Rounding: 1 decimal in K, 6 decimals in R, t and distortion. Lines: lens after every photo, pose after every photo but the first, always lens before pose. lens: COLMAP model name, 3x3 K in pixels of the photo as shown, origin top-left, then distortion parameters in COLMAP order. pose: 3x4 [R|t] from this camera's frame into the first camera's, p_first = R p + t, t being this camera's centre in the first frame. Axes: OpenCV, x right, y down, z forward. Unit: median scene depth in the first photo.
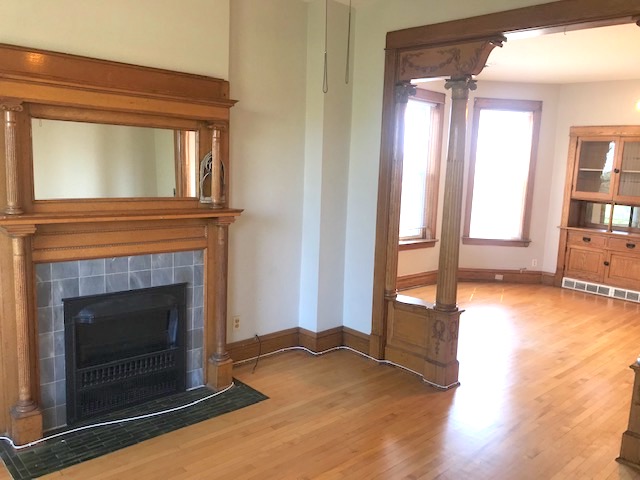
lens RADIAL K [[531.4, 0, 319.5], [0, 531.4, 235.7], [0, 0, 1]] dist [0.013966, -0.003217]
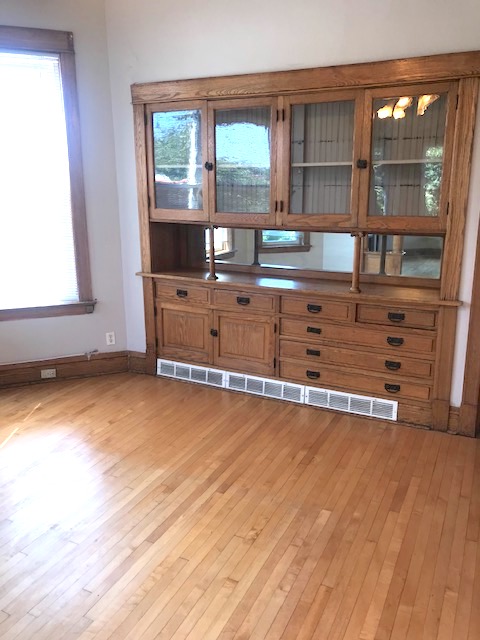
lens RADIAL K [[531.4, 0, 240.7], [0, 531.4, 320.1], [0, 0, 1]] dist [0.013966, -0.003217]
pose [[0.933209, -0.128856, 0.335435, 0.360004], [0.087459, 0.986870, 0.135785, -0.035880], [-0.348528, -0.097379, 0.932226, 0.437705]]
